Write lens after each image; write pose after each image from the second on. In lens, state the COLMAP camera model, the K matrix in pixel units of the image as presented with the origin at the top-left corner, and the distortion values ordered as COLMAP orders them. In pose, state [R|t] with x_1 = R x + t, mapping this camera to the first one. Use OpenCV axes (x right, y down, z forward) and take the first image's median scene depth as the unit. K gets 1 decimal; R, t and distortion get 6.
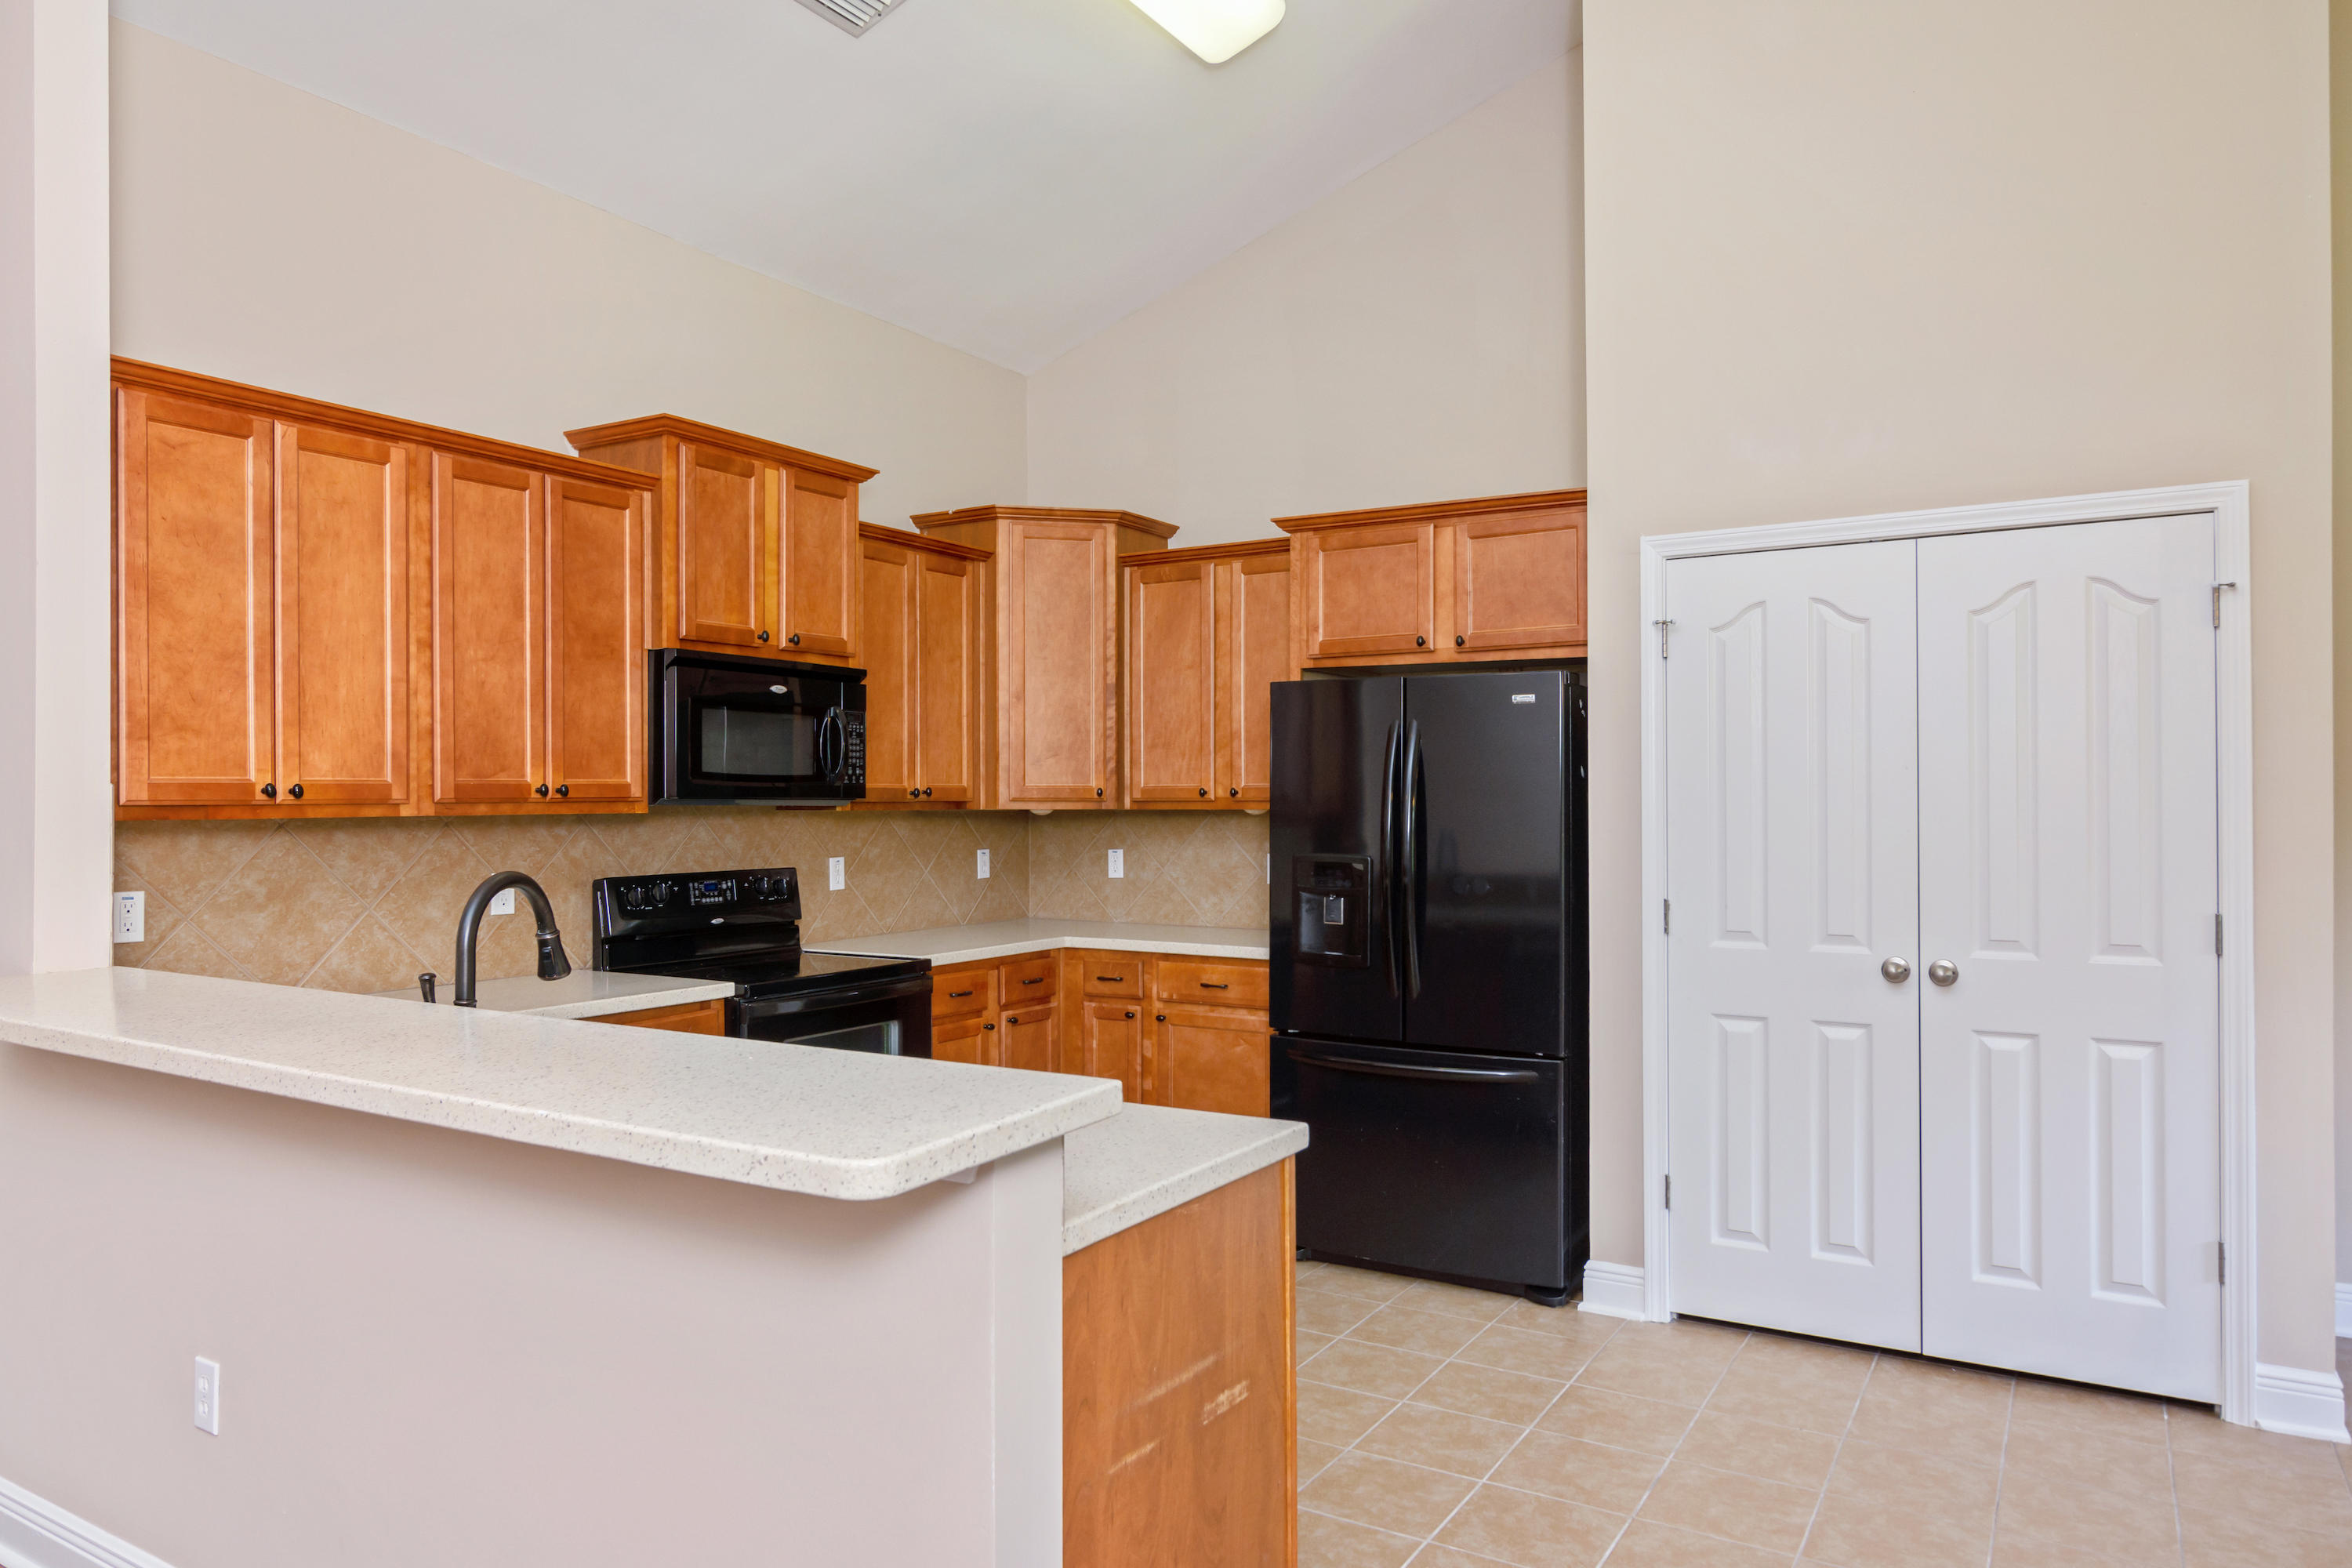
lens RADIAL K [[1534.6, 0, 1173.7], [0, 1534.6, 788.0], [0, 0, 1]] dist [-0.010158, 0.006736]
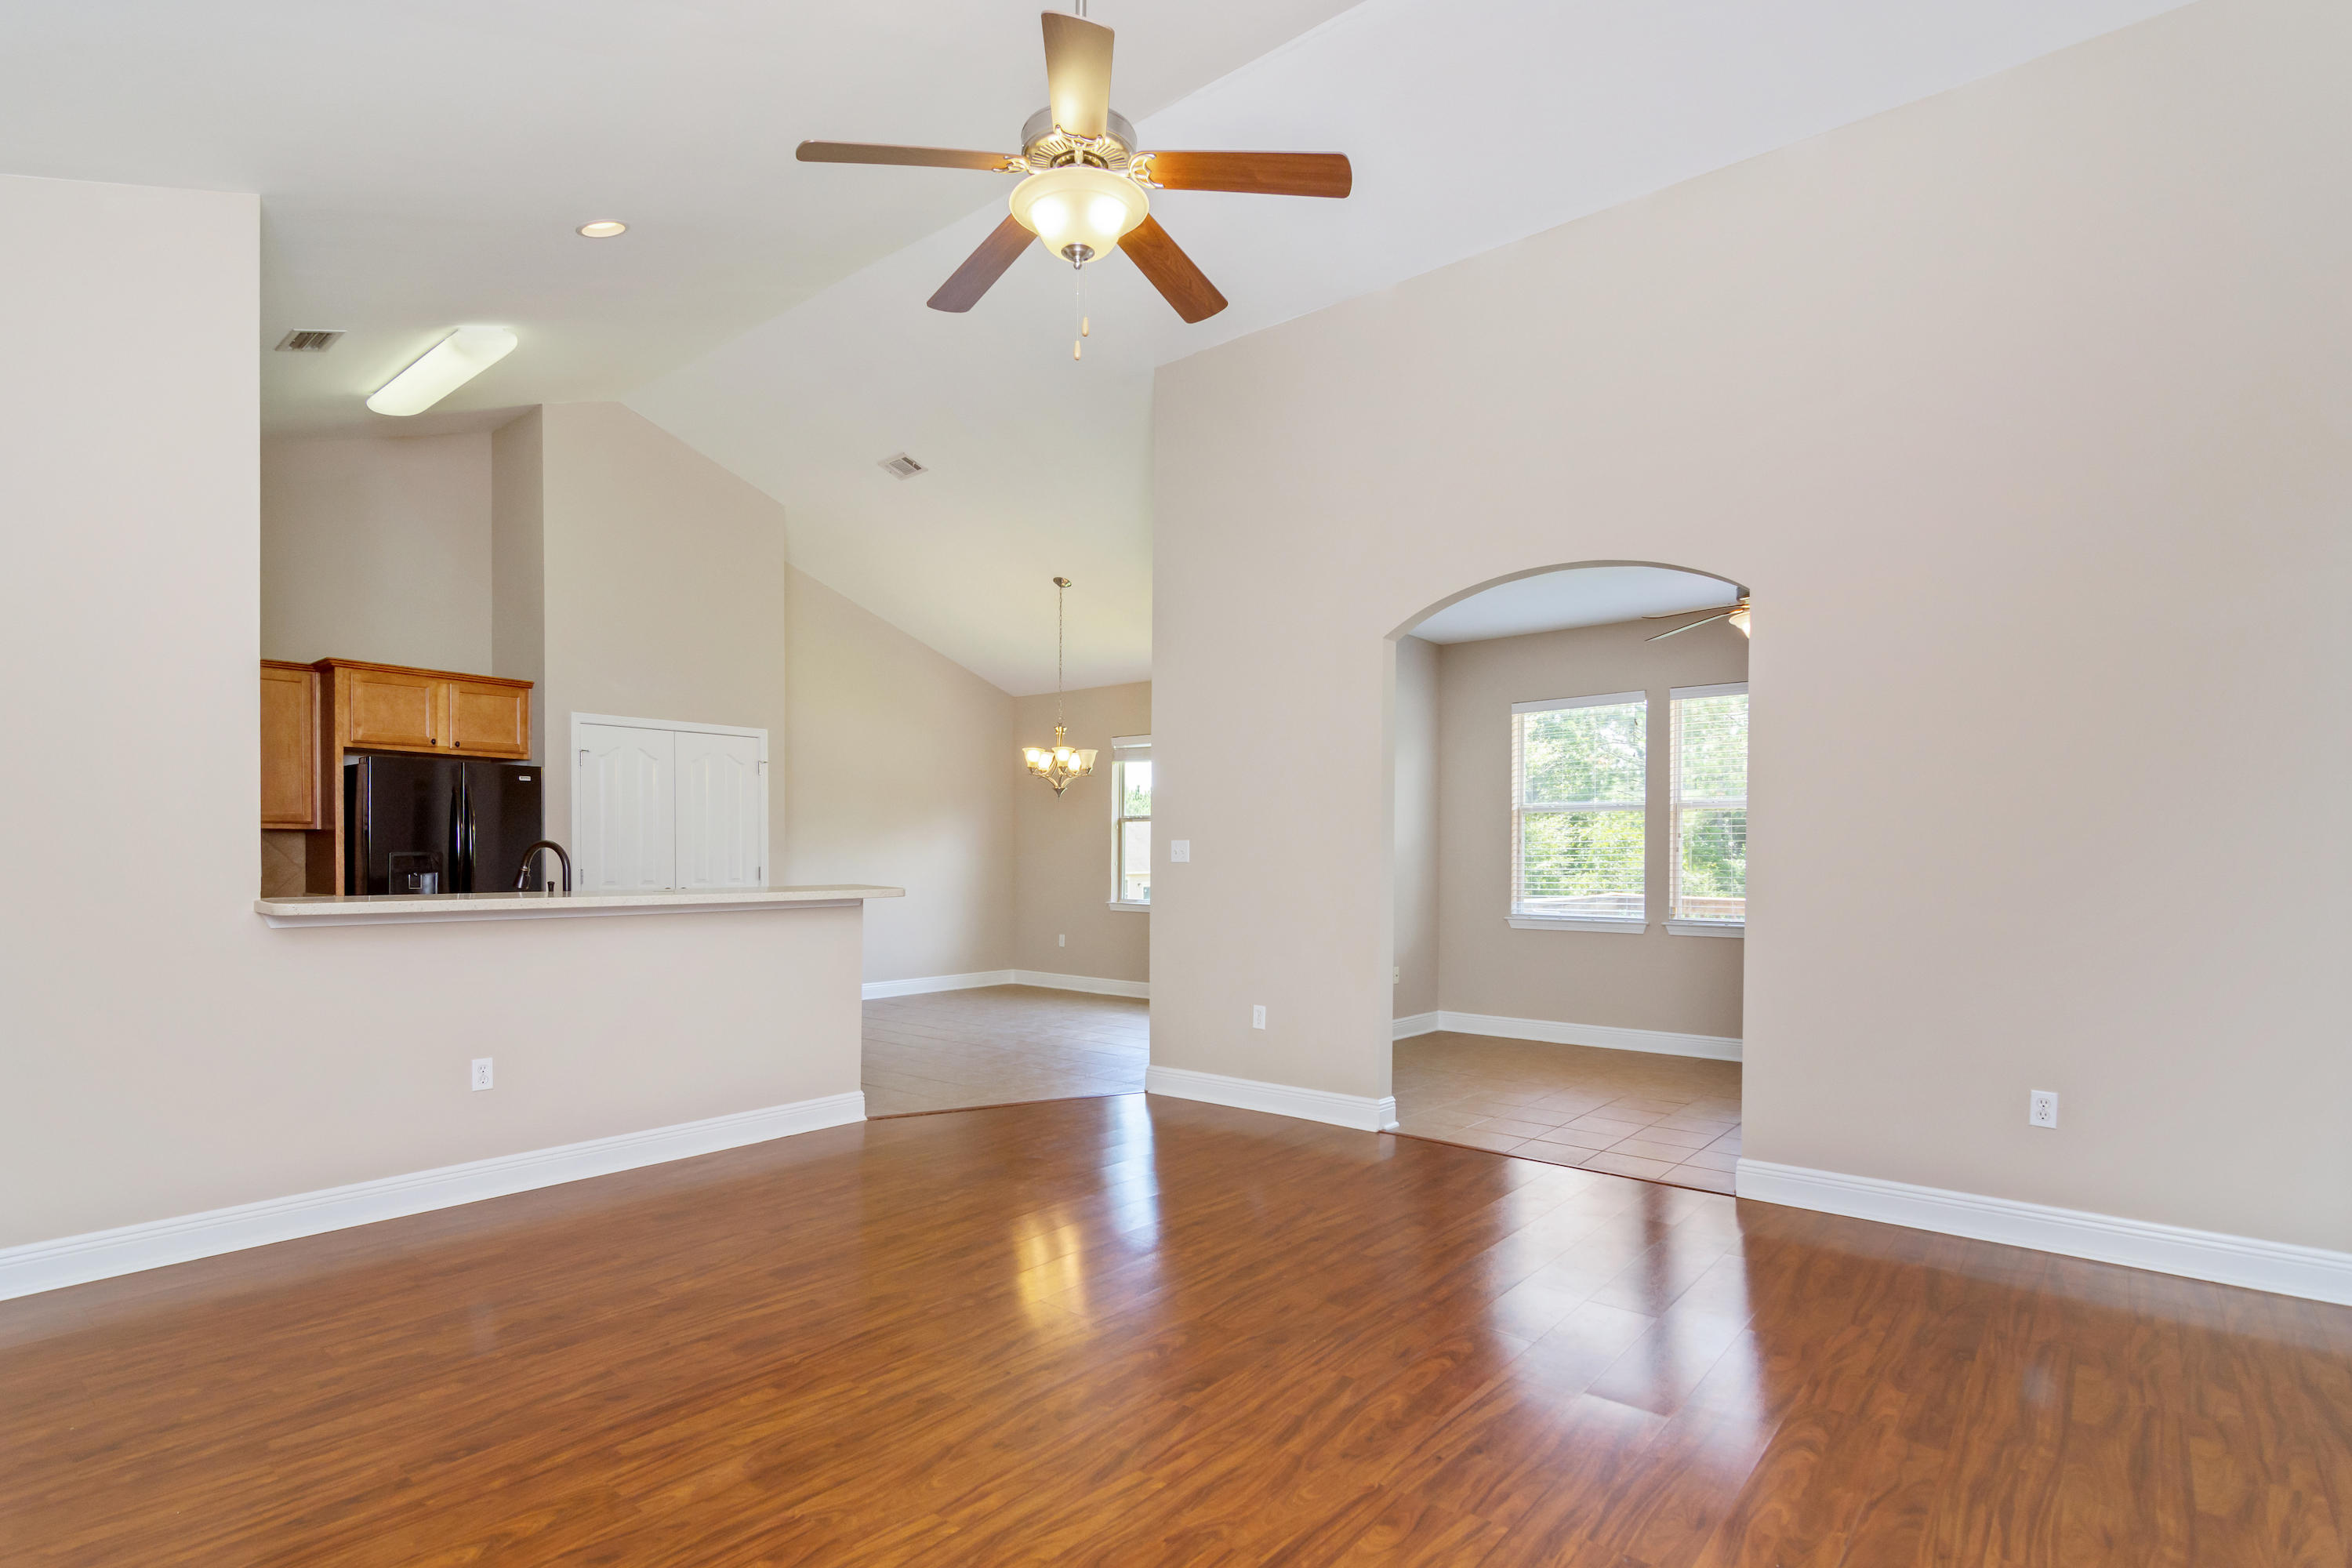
lens RADIAL K [[1168.9, 0, 1149.4], [0, 1168.9, 850.6], [0, 0, 1]] dist [-0.008077, 0.001992]
pose [[0.154679, 0.003810, 0.987957, -1.211273], [-0.010845, 0.999939, -0.002158, 0.037992], [-0.987905, -0.010380, 0.154711, -0.129185]]
